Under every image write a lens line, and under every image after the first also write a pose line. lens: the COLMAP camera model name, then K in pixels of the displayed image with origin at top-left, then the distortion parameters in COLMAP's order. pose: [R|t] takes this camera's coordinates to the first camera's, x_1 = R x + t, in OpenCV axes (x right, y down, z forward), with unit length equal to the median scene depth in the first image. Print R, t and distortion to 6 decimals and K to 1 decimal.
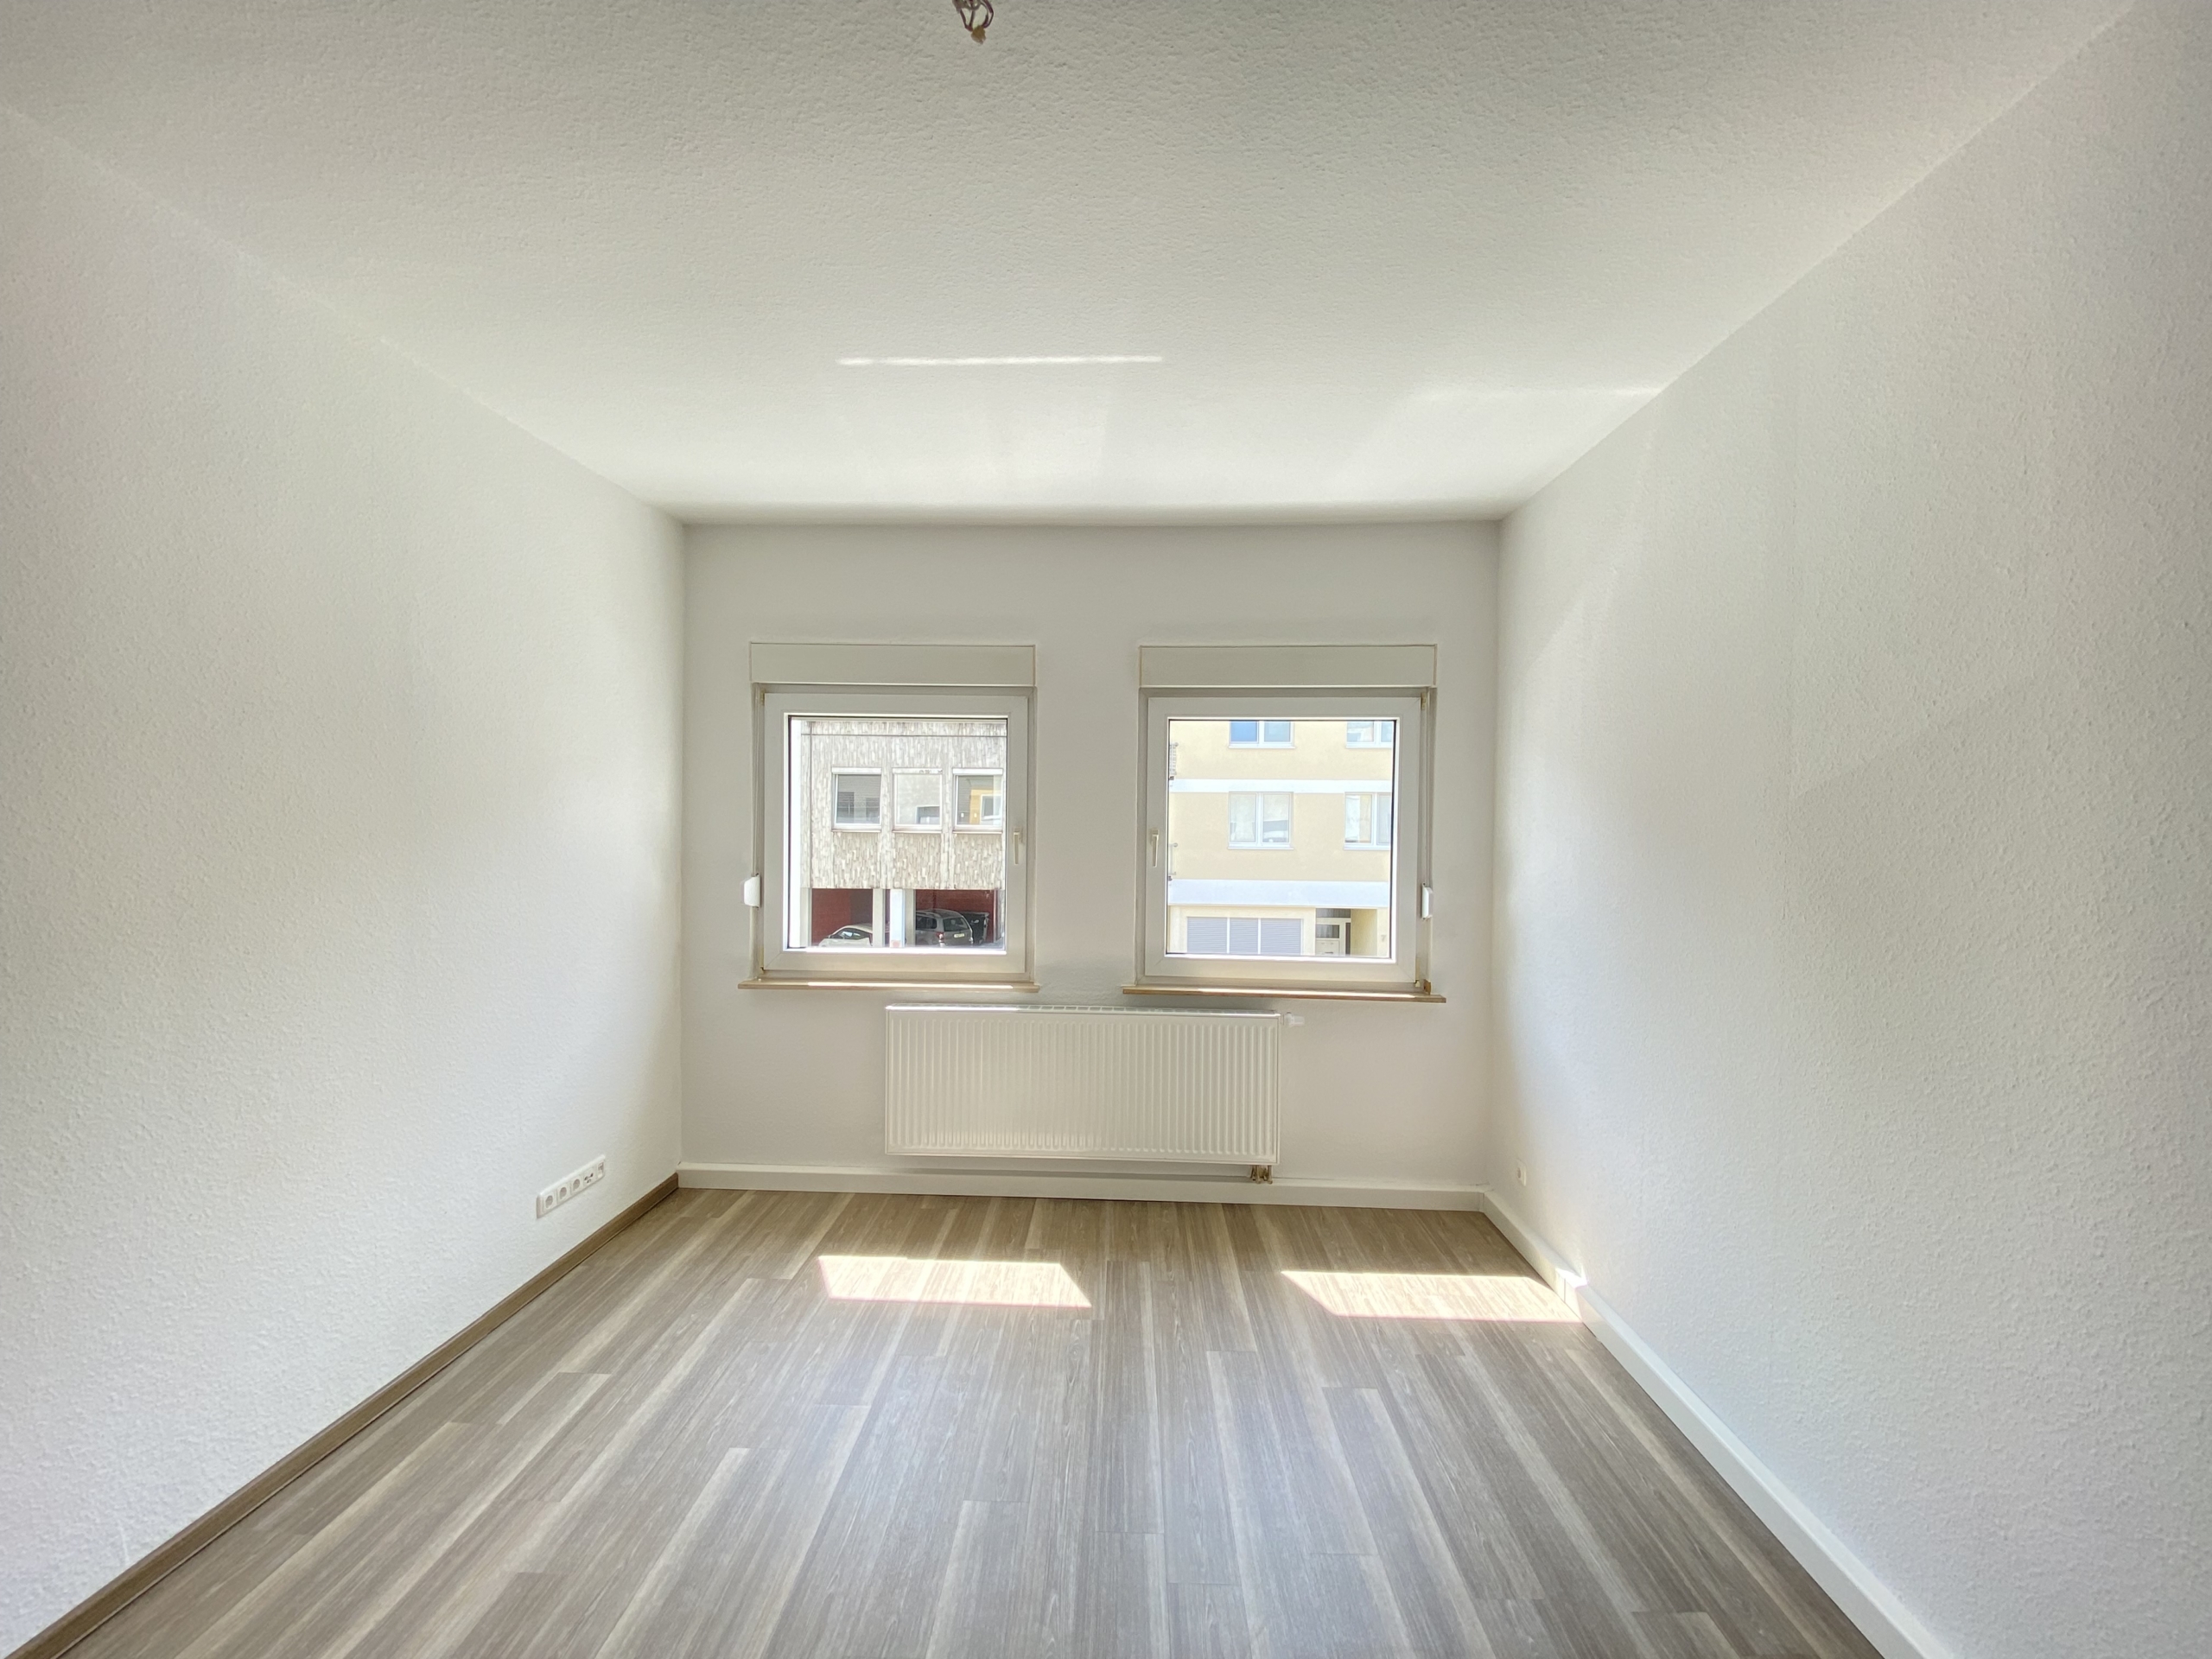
lens RADIAL K [[905.1, 0, 1120.8], [0, 905.1, 820.3], [0, 0, 1]] dist [0.000605, -0.001379]
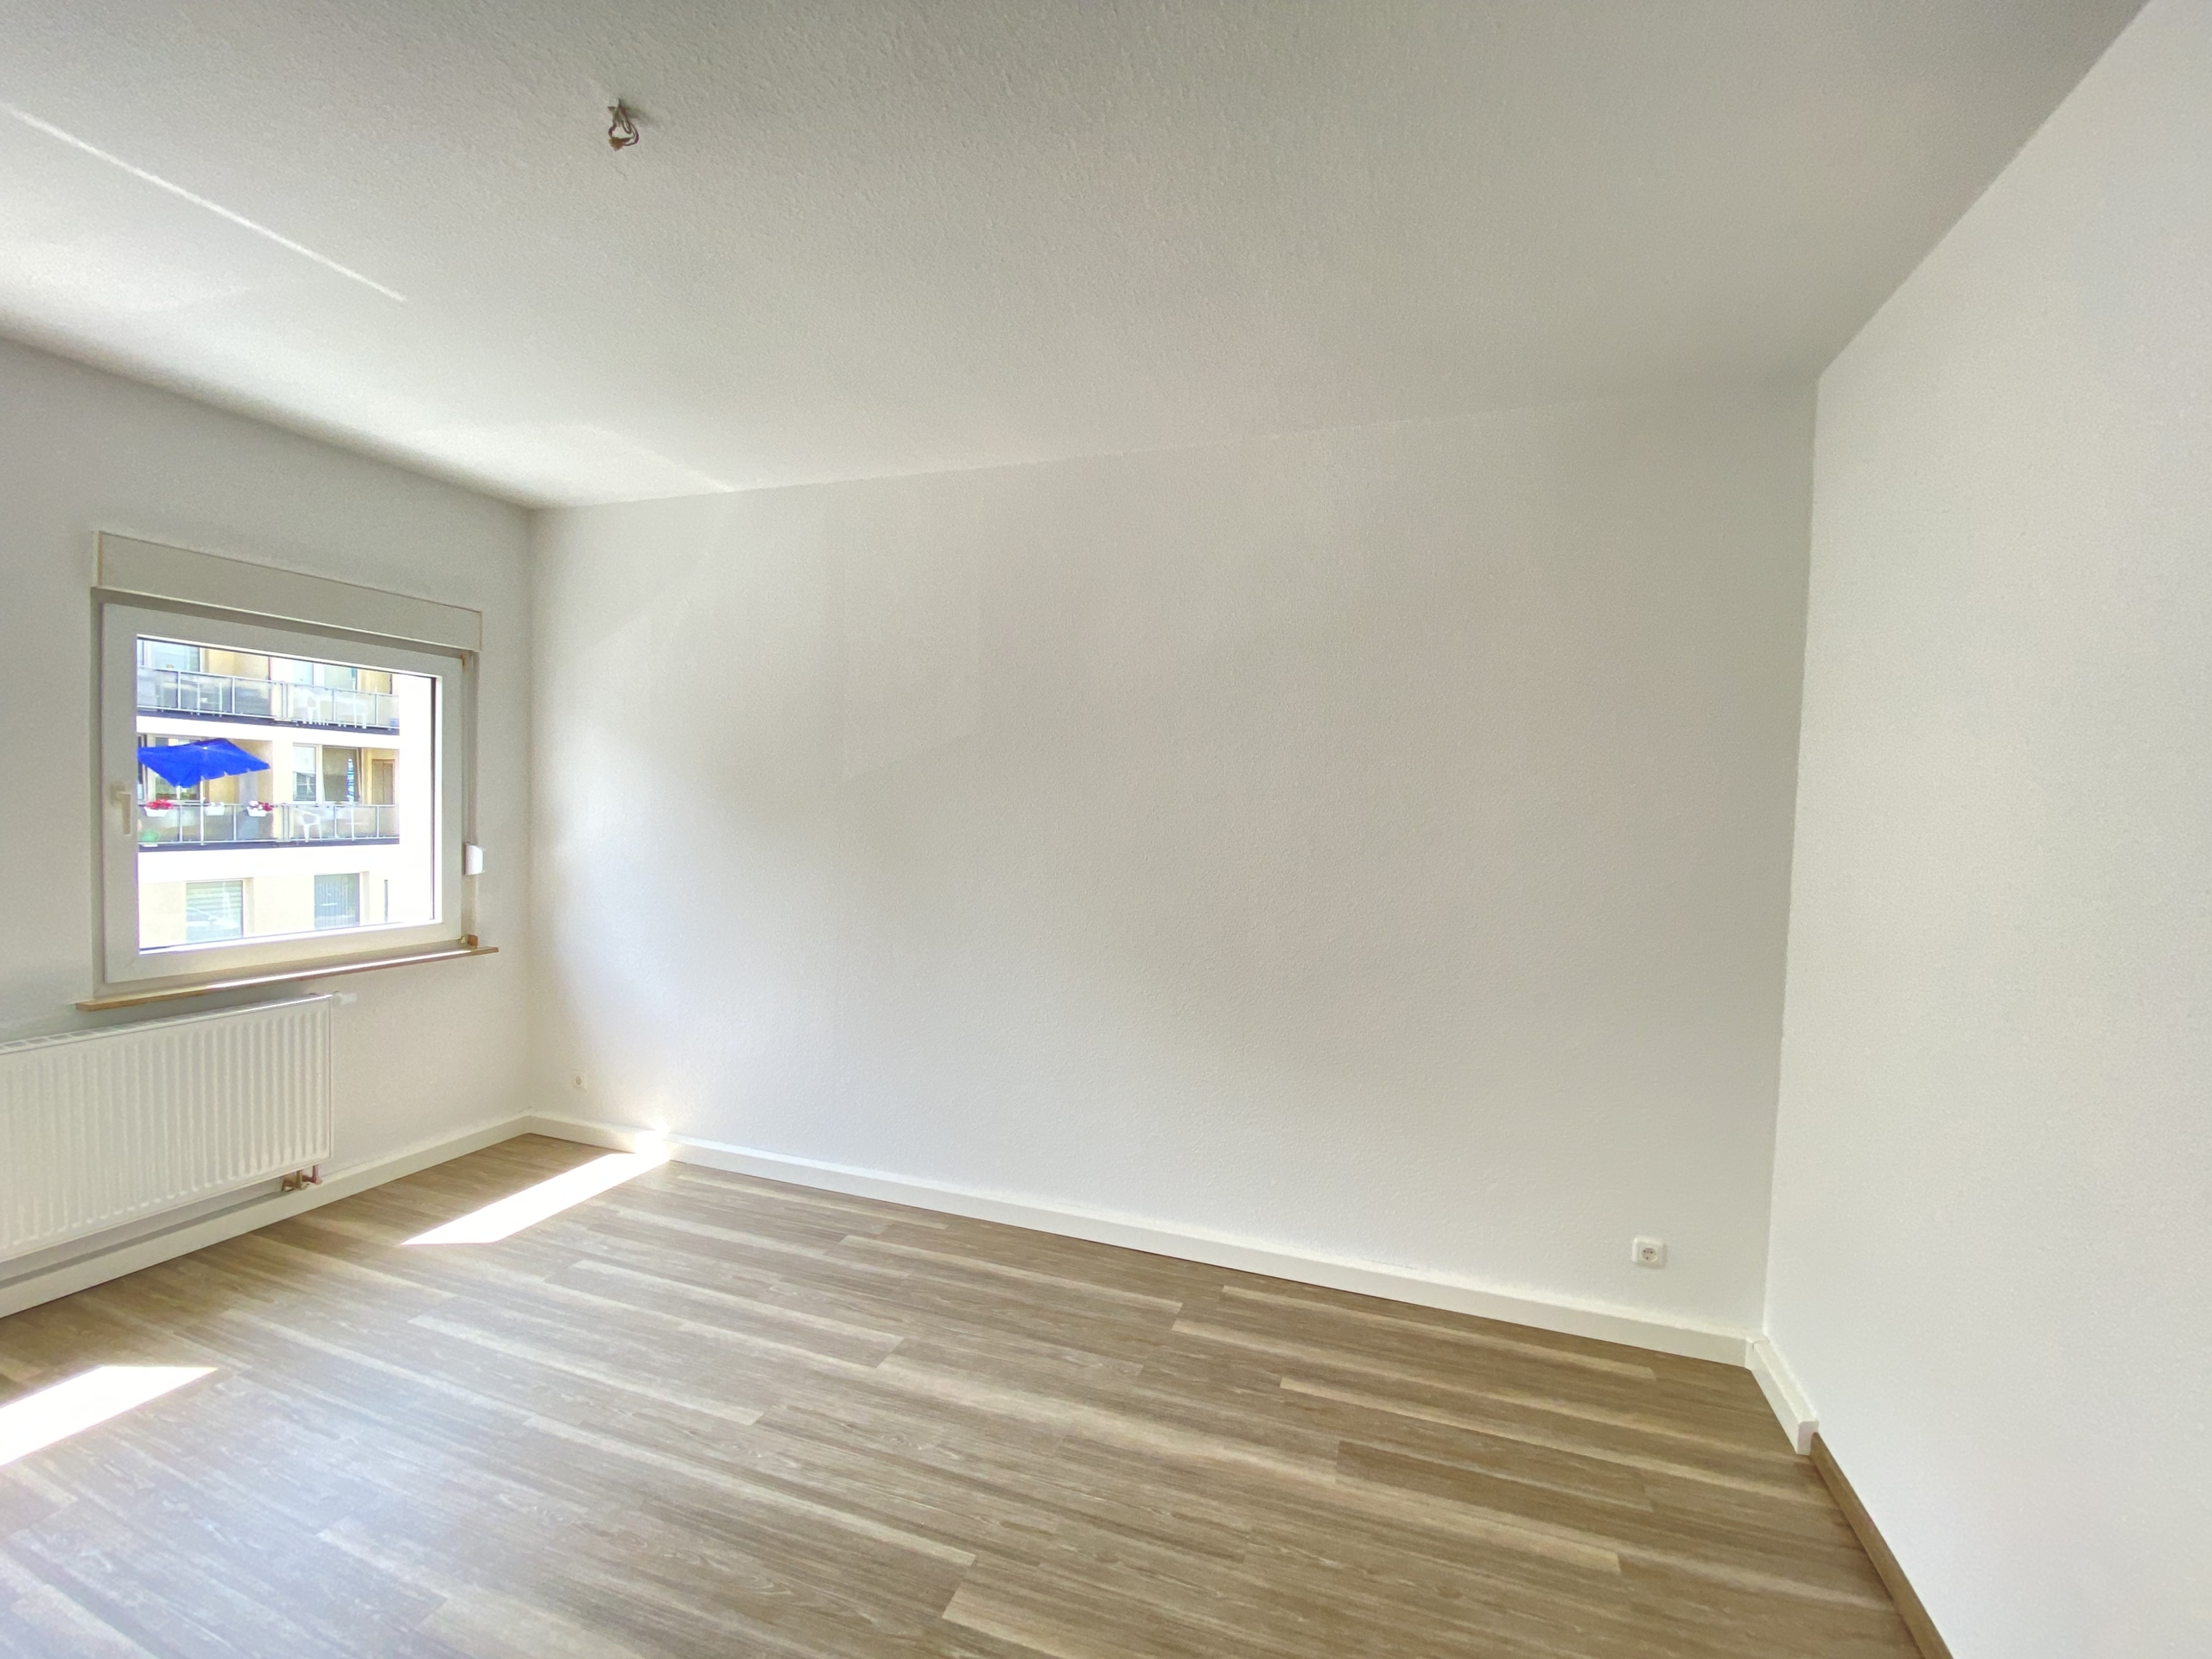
lens RADIAL K [[905.1, 0, 1102.5], [0, 905.1, 838.3], [0, 0, 1]] dist [0.000605, -0.001379]
pose [[0.292360, -0.039202, 0.955505, -0.437591], [-0.026671, 0.998437, 0.049124, -0.004375], [-0.955936, -0.039846, 0.290857, 0.010847]]
